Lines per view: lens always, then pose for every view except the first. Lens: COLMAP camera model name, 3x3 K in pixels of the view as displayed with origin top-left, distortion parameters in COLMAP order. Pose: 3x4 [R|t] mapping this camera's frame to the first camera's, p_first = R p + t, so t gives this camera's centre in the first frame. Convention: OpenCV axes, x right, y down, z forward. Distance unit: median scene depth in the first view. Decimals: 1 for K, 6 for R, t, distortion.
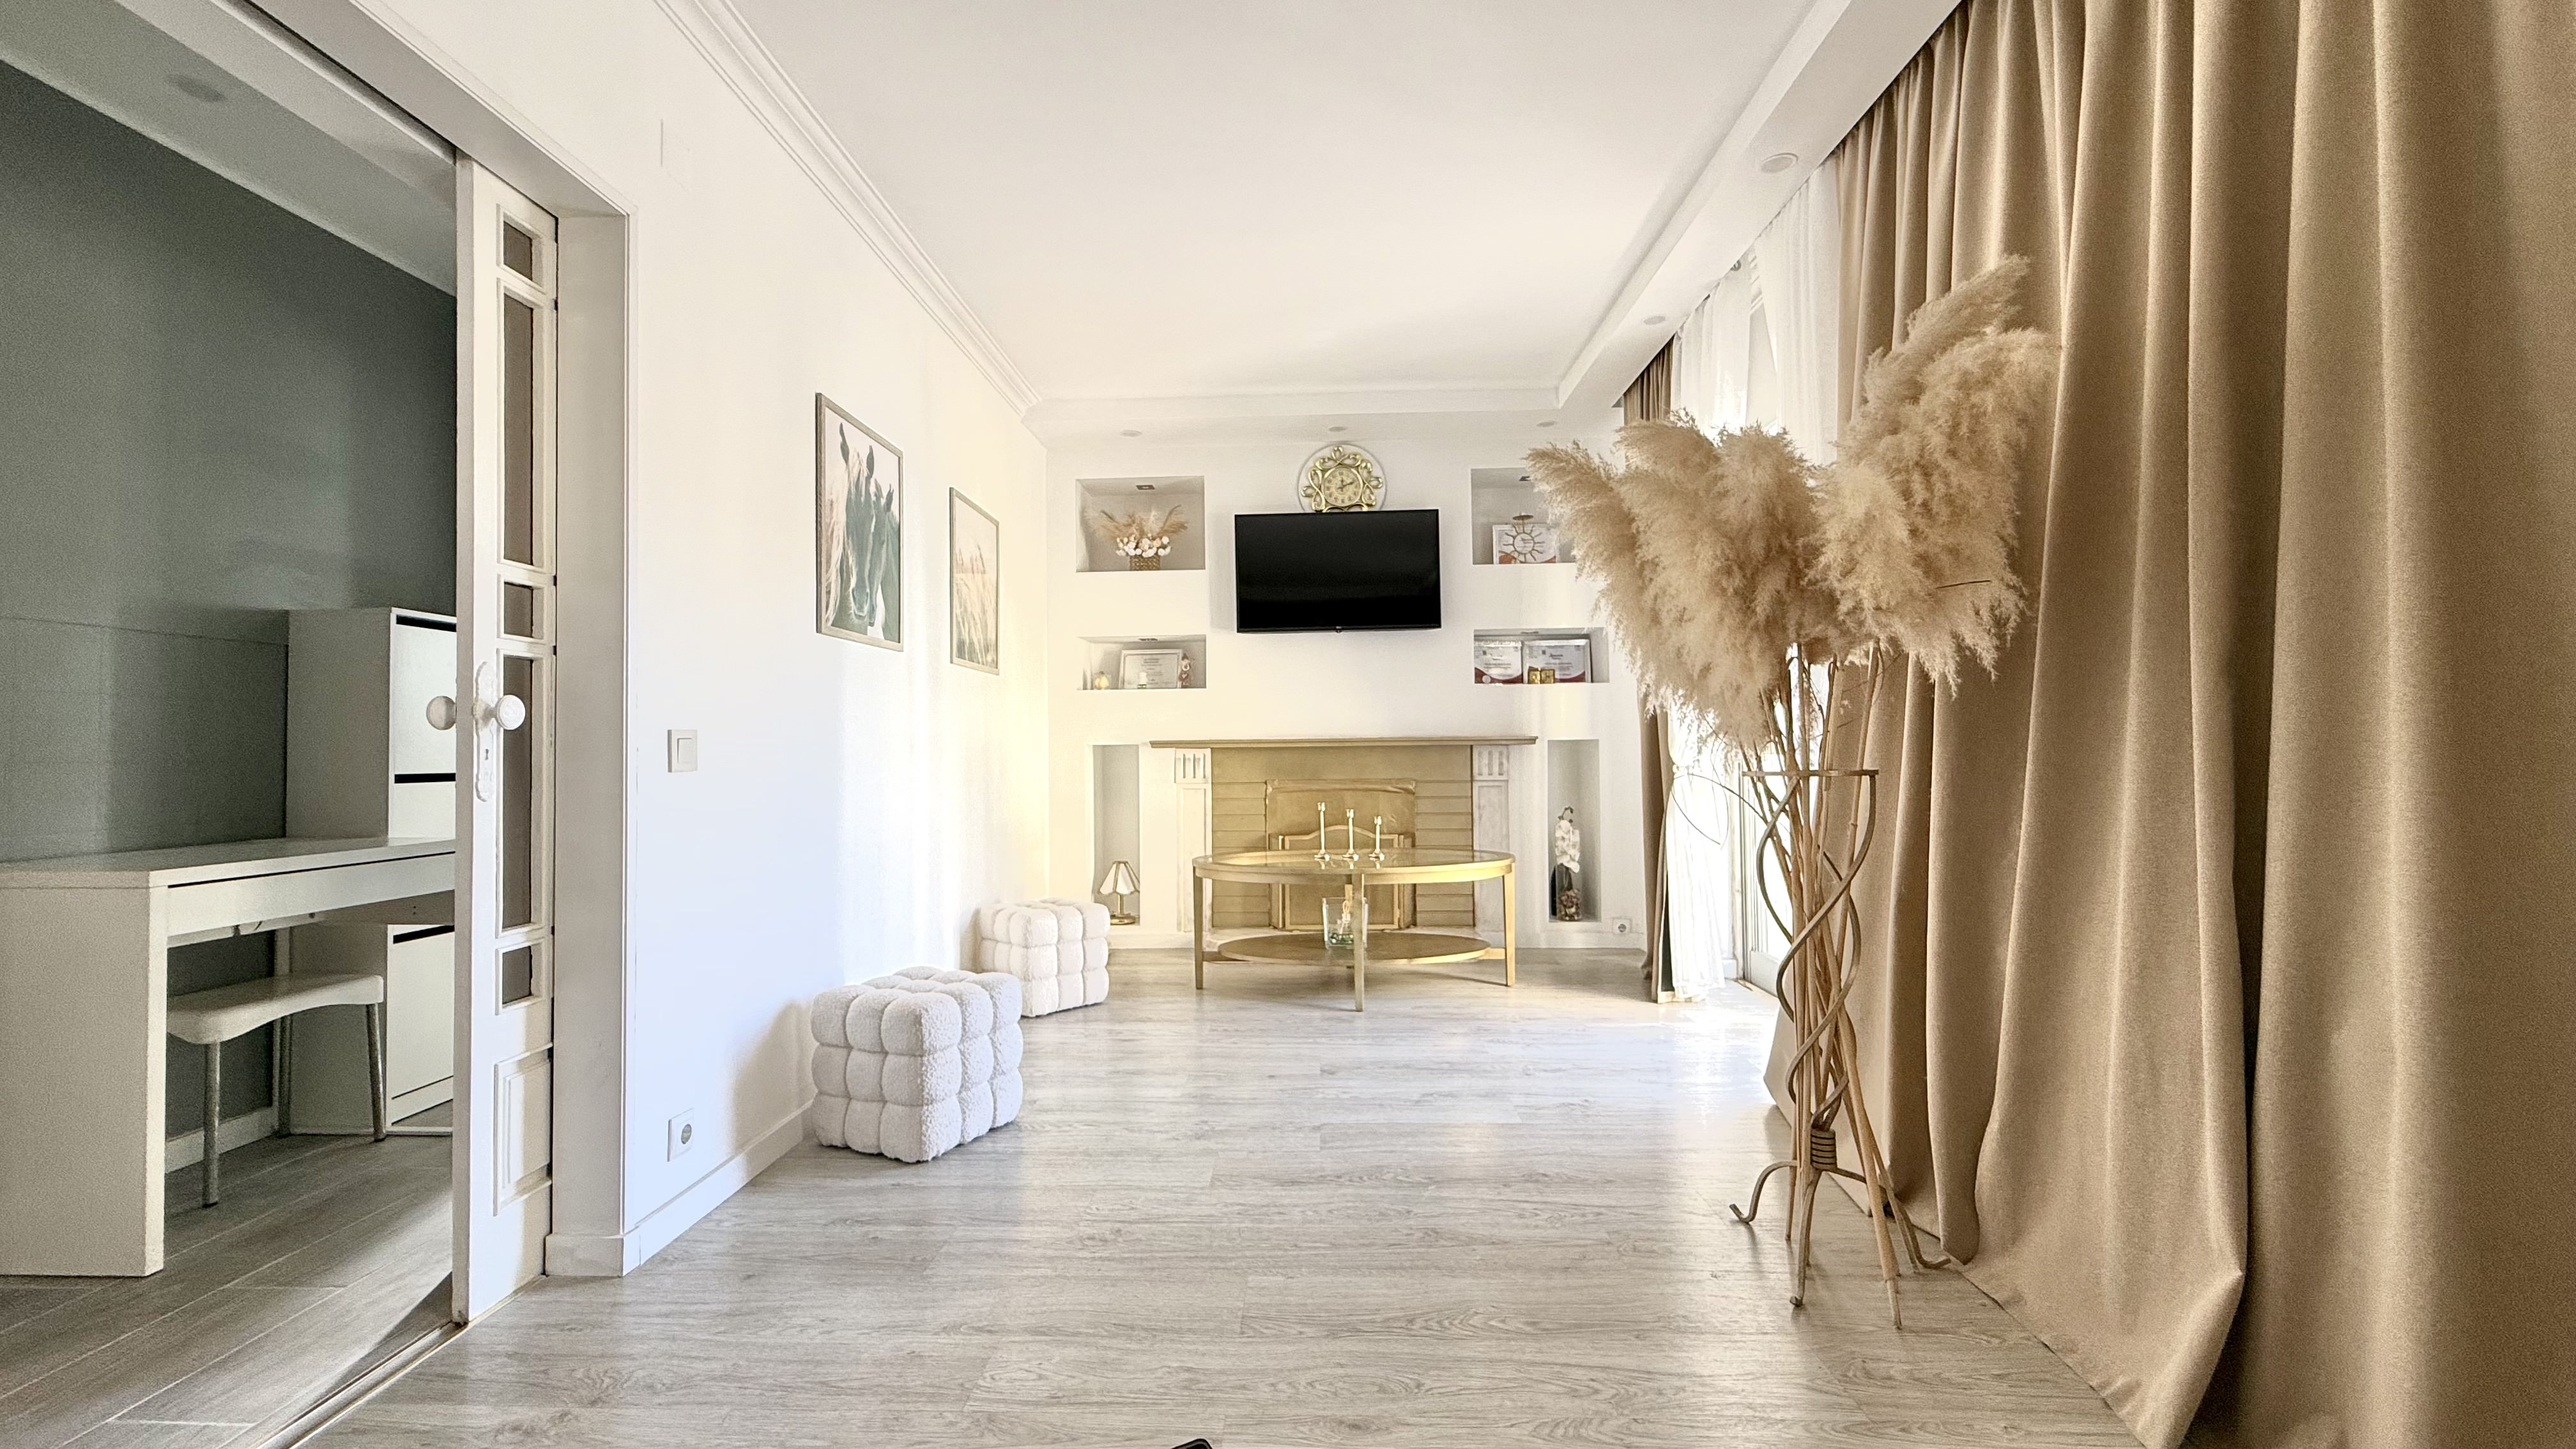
lens RADIAL K [[1023.4, 0, 1280.3], [0, 1023.4, 714.6], [0, 0, 1]] dist [-0.004233, 0.000792]
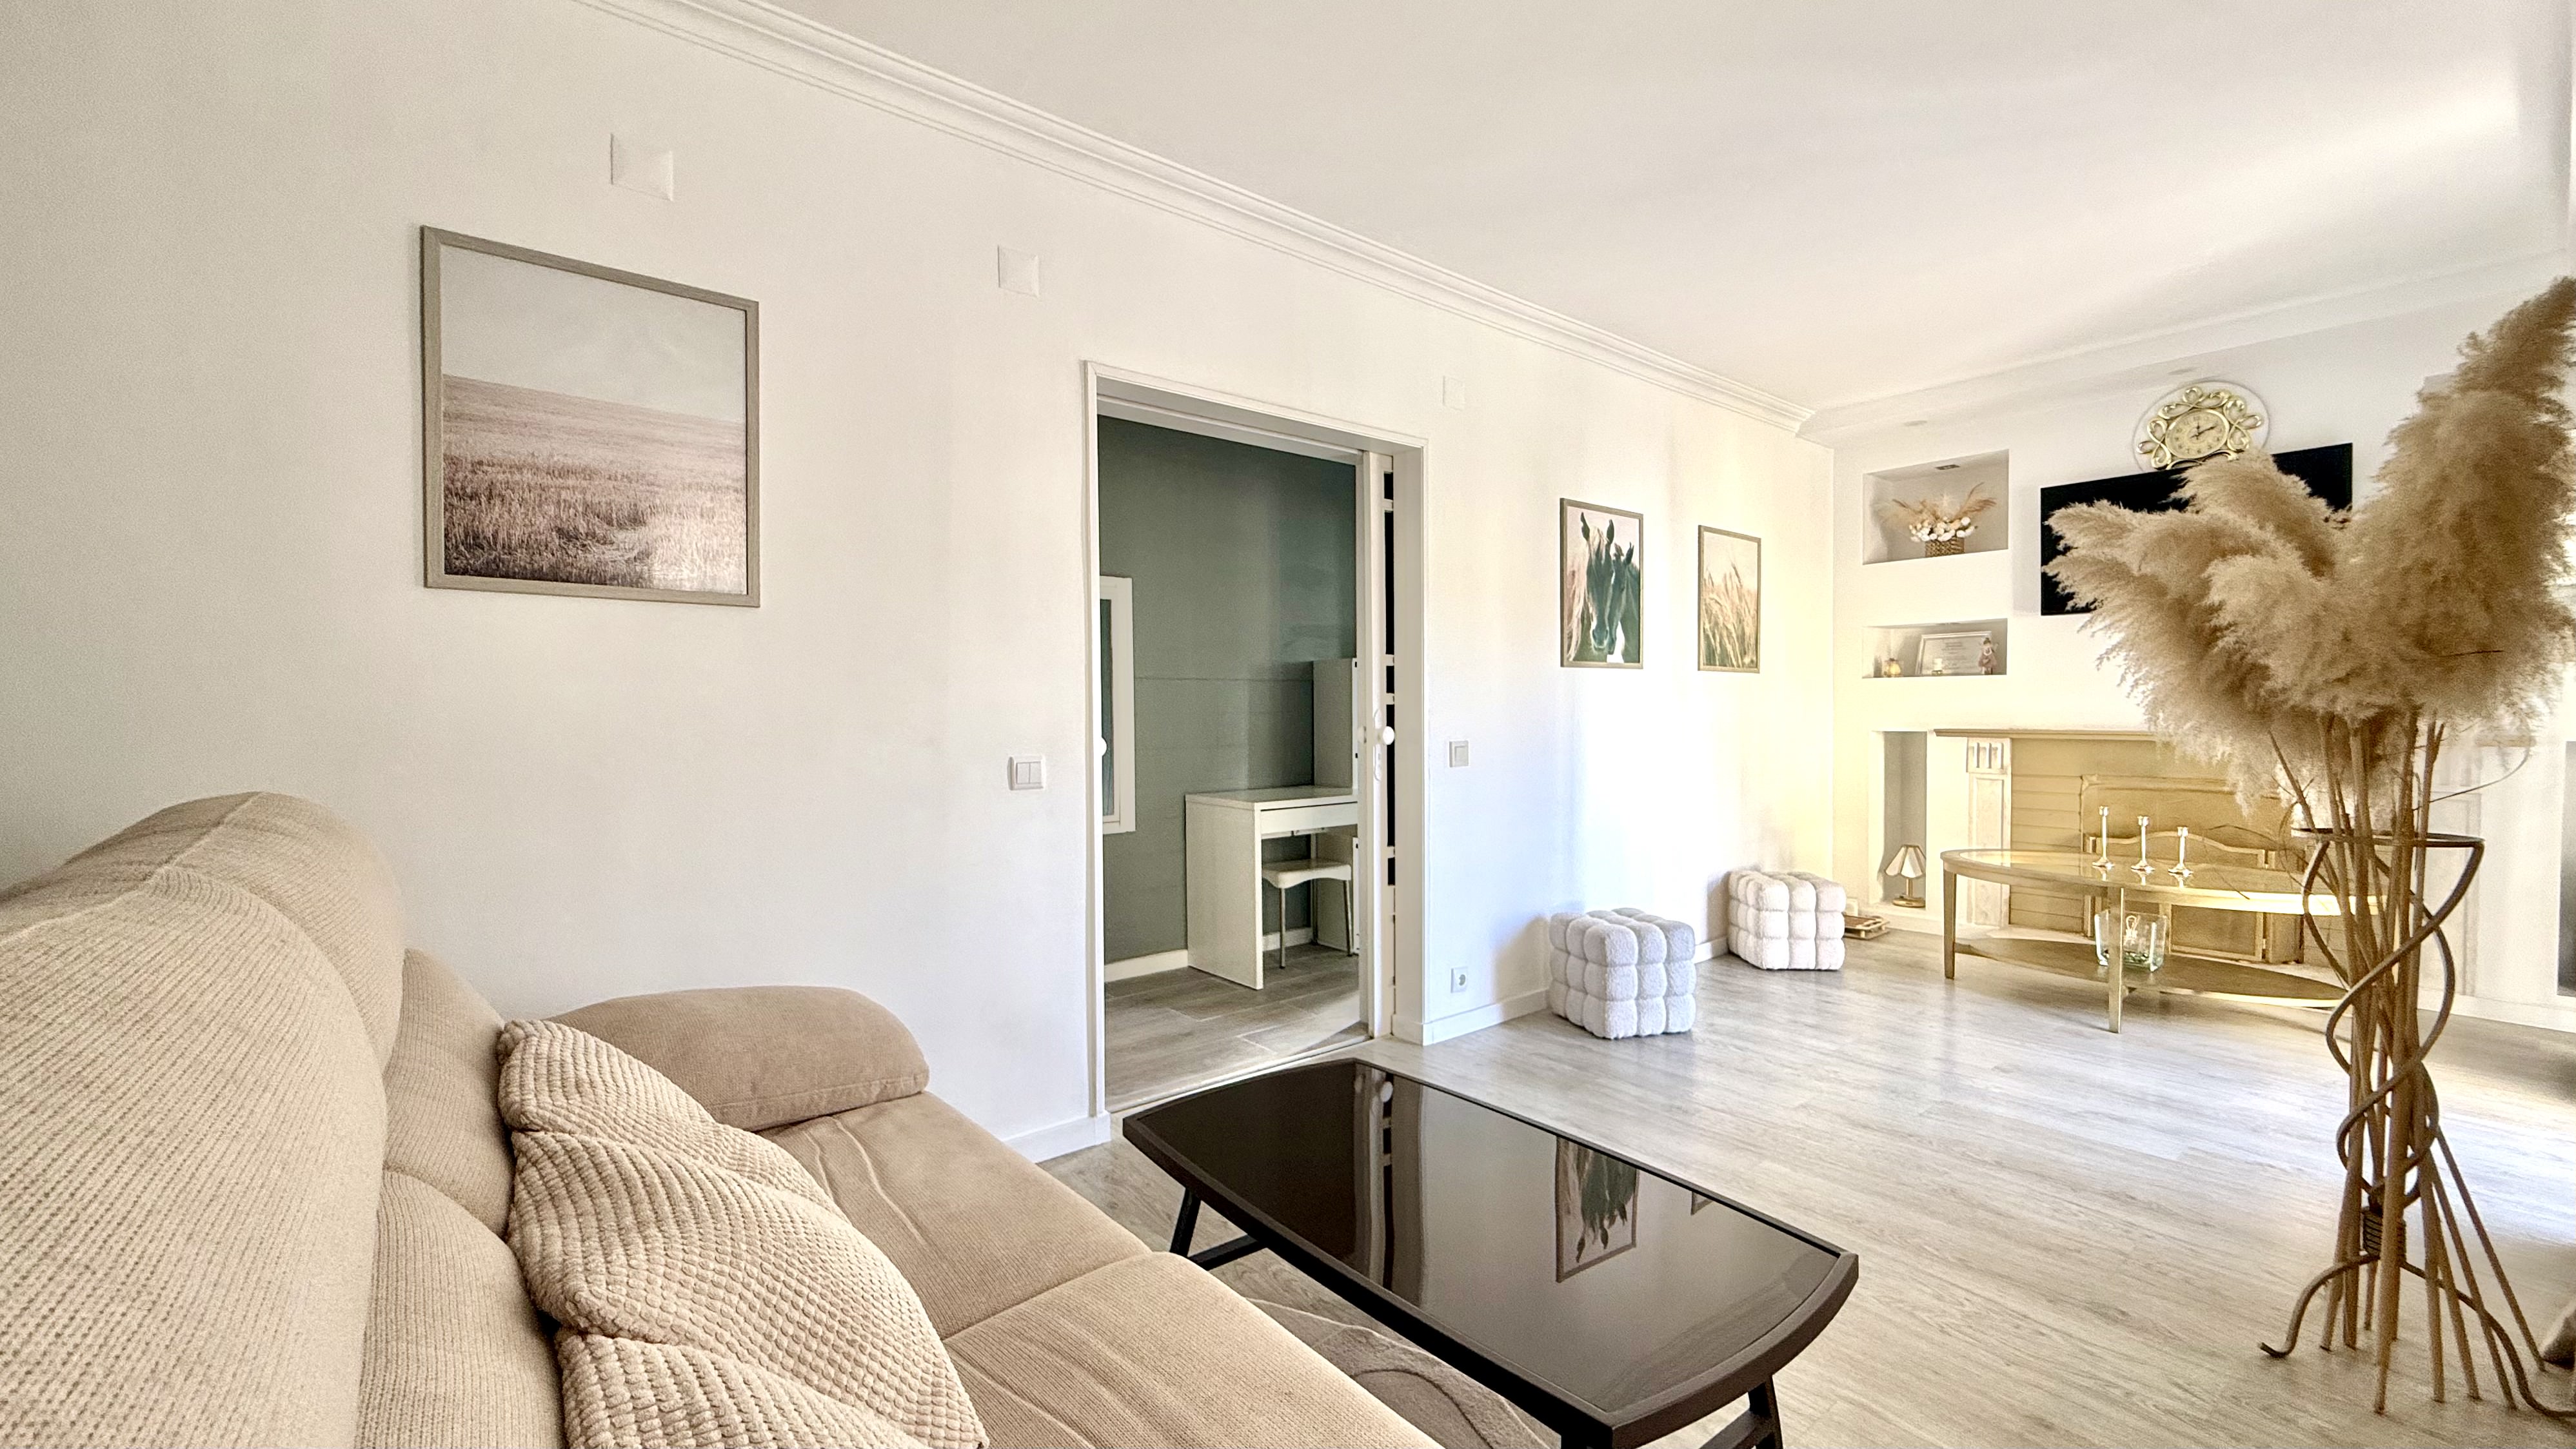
lens RADIAL K [[1023.3, 0, 1310.4], [0, 1023.3, 719.4], [0, 0, 1]] dist [-0.004233, 0.000792]
pose [[0.669021, 0.017401, -0.743040, 0.341147], [0.022412, 0.998799, 0.043570, -0.068470], [0.742905, -0.045802, 0.667828, -0.203876]]
